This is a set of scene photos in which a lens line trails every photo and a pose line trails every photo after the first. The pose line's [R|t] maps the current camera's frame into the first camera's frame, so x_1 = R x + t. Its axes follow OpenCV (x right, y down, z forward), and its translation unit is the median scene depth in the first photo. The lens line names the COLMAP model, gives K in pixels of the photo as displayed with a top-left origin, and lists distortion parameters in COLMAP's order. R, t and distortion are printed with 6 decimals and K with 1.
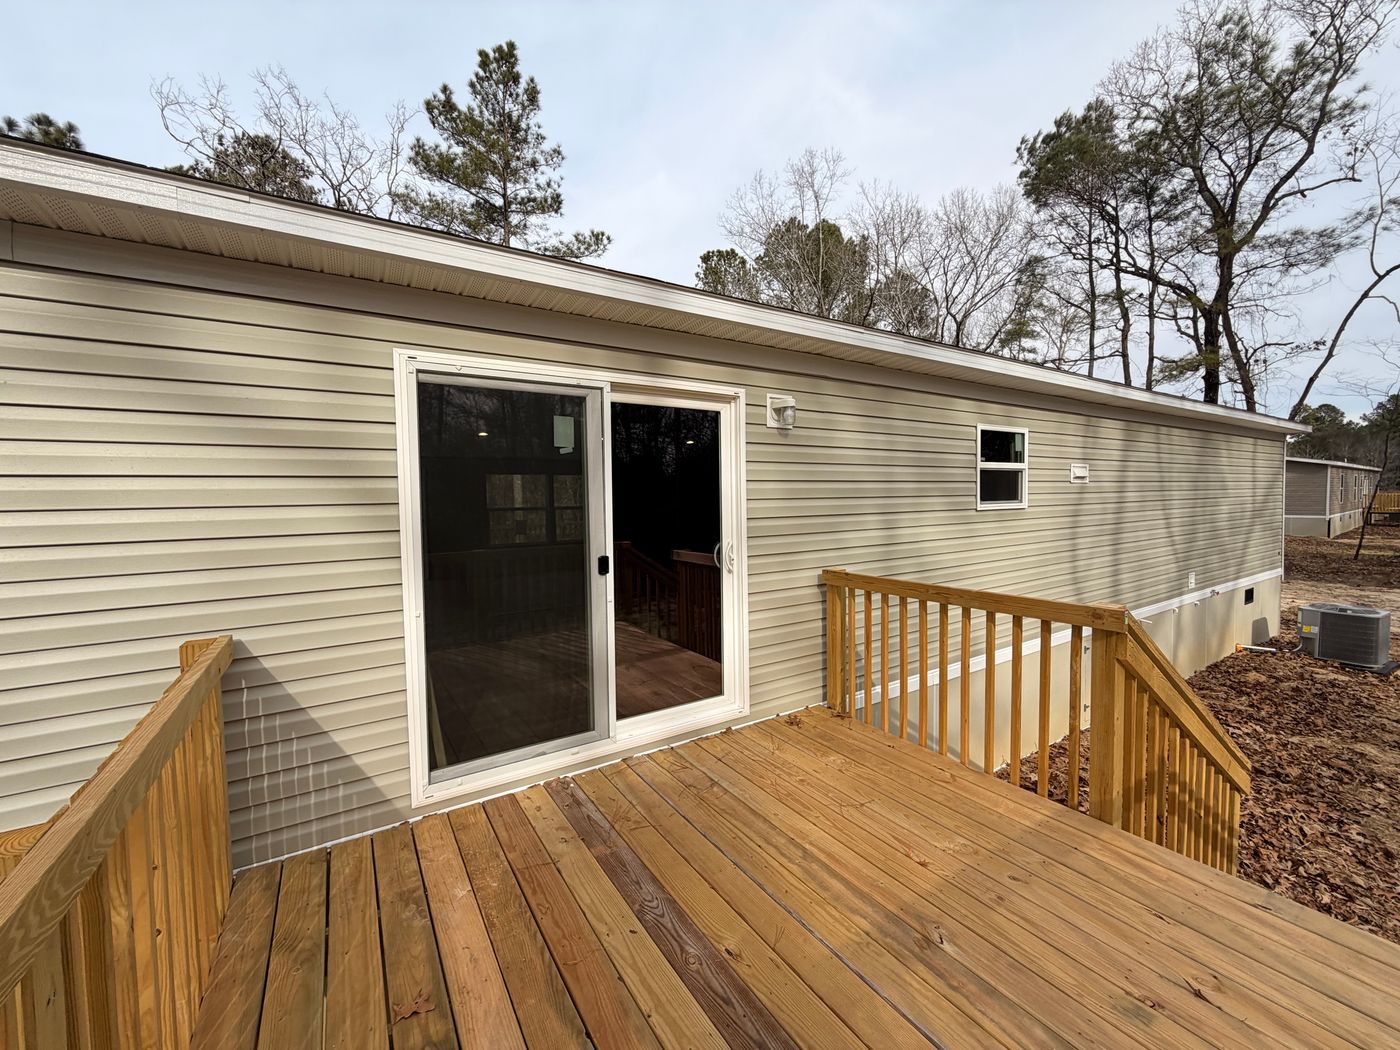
lens RADIAL K [[558.7, 0, 699.8], [0, 558.7, 525.4], [0, 0, 1]] dist [-0.000342, -0.000116]
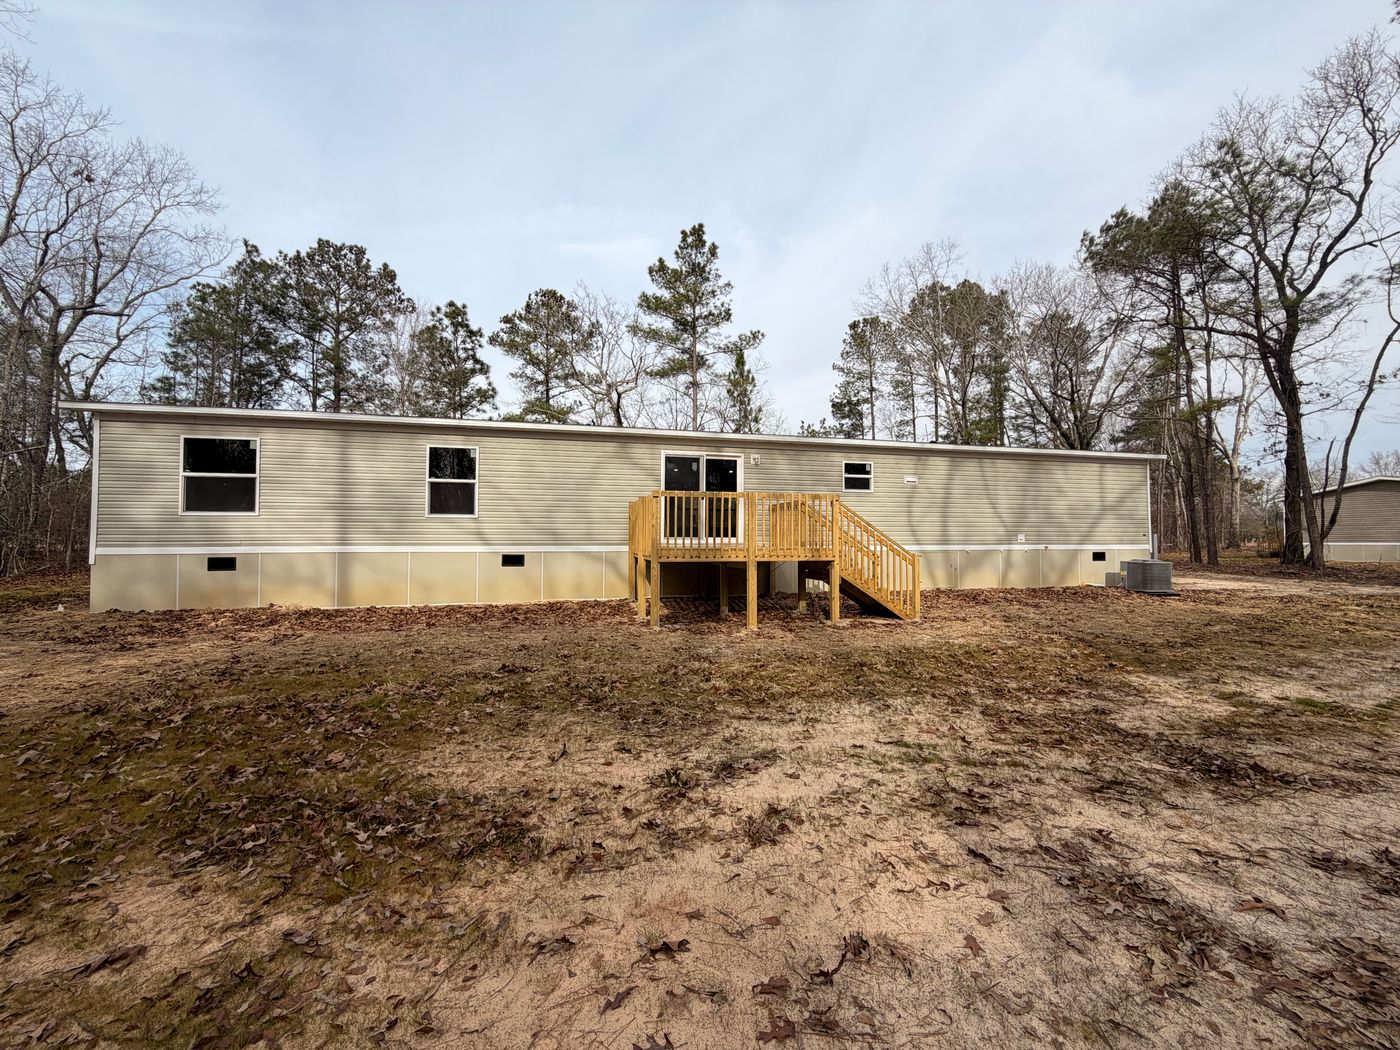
lens RADIAL K [[558.7, 0, 699.1], [0, 558.7, 526.4], [0, 0, 1]] dist [-0.000342, -0.000116]
pose [[0.949091, 0.010785, -0.314817, 0.152988], [-0.032807, 0.997363, -0.064735, 0.076493], [0.313288, 0.071767, 0.946942, -0.404928]]
